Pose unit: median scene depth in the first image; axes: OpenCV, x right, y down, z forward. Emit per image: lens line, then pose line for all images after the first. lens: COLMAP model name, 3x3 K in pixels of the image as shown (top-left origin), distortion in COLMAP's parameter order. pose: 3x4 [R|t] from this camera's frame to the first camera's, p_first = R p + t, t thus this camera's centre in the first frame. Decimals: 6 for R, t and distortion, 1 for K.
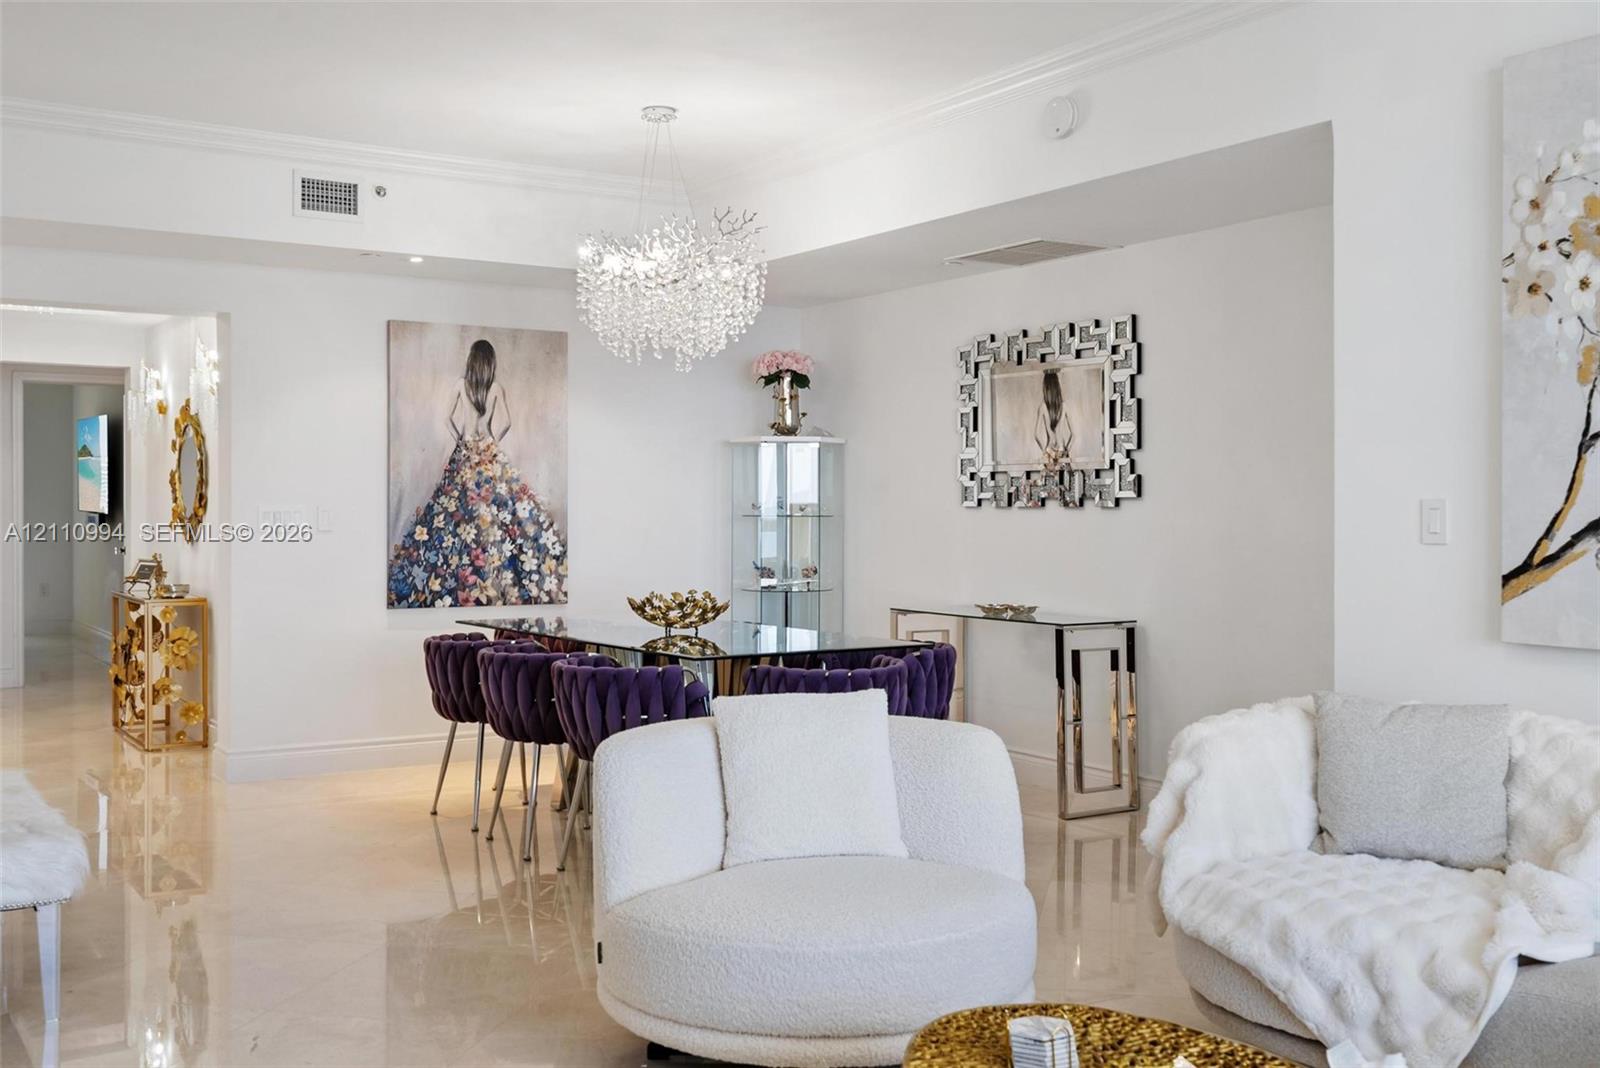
lens RADIAL K [[1607.3, 0, 788.6], [0, 1607.3, 522.4], [0, 0, 1]] dist [0.007919, 0.000000]
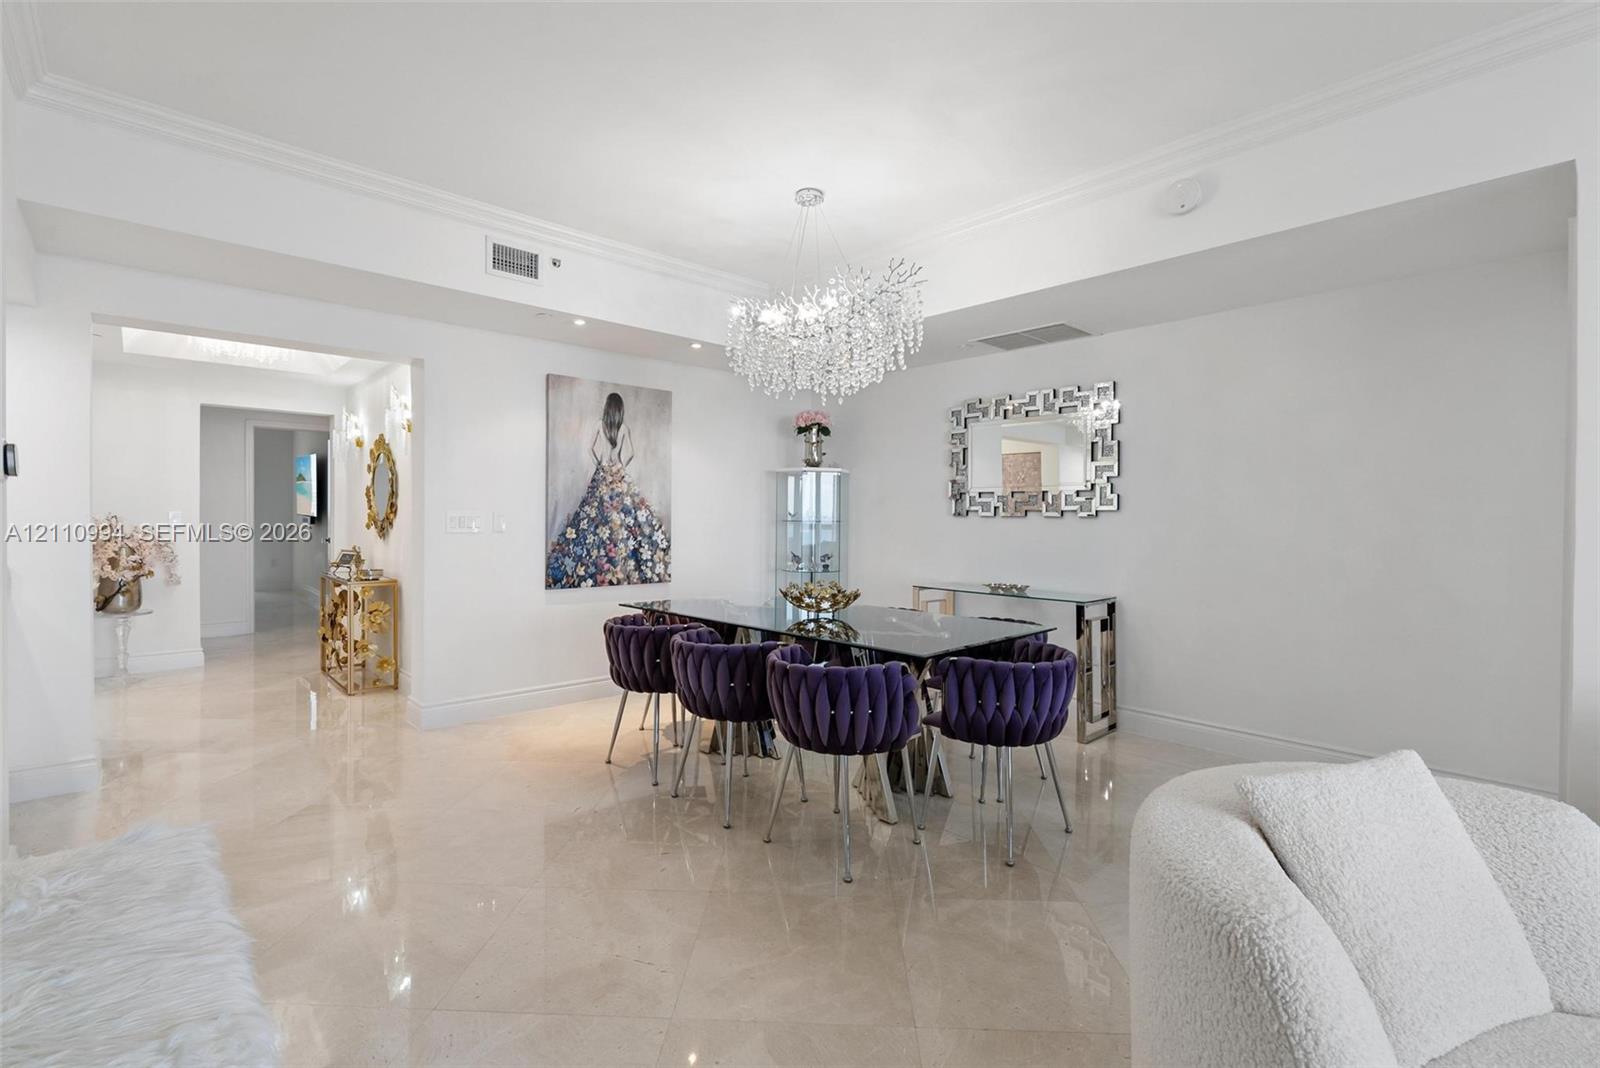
lens RADIAL K [[734.8, 0, 797.2], [0, 734.8, 525.6], [0, 0, 1]] dist [-0.008350, 0.003055]
pose [[0.983614, 0.003625, 0.180250, -0.149665], [-0.004558, 0.999978, 0.004762, -0.003296], [-0.180229, -0.005506, 0.983609, 0.350766]]
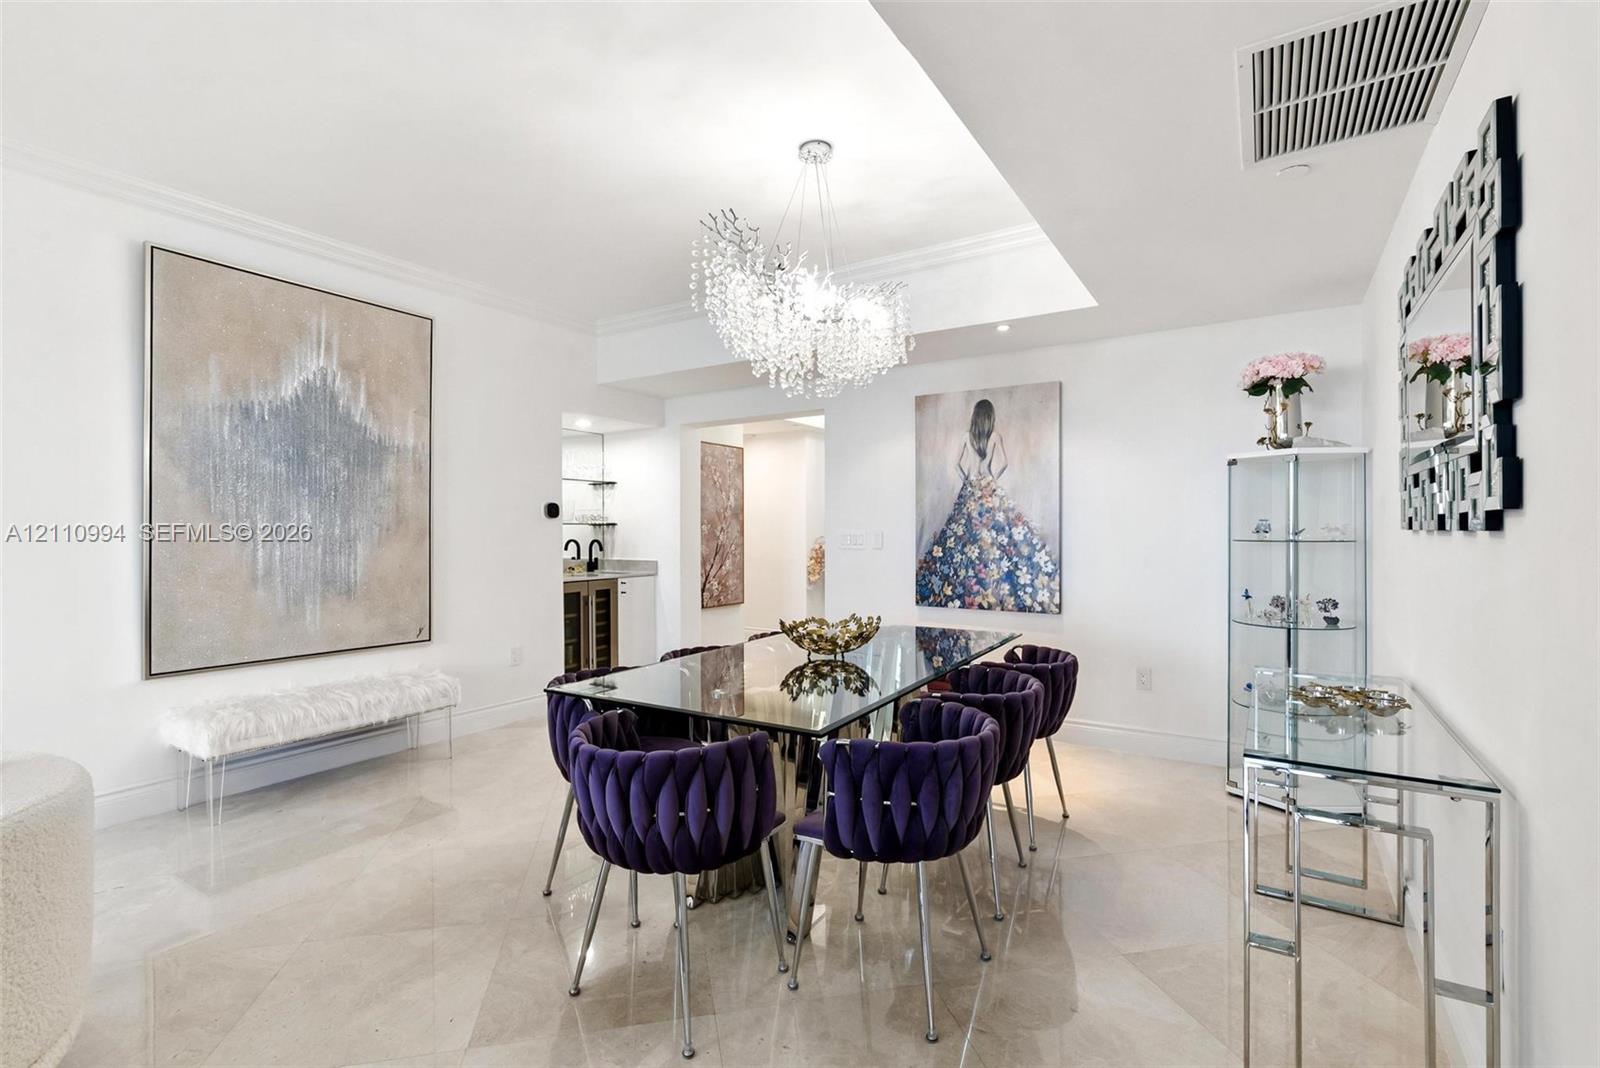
lens RADIAL K [[734.8, 0, 802.3], [0, 734.8, 536.8], [0, 0, 1]] dist [-0.008350, 0.003055]
pose [[0.425415, 0.003735, -0.904991, 0.272617], [-0.006368, 0.999979, 0.001134, -0.005182], [0.904976, 0.005281, 0.425430, 0.625142]]
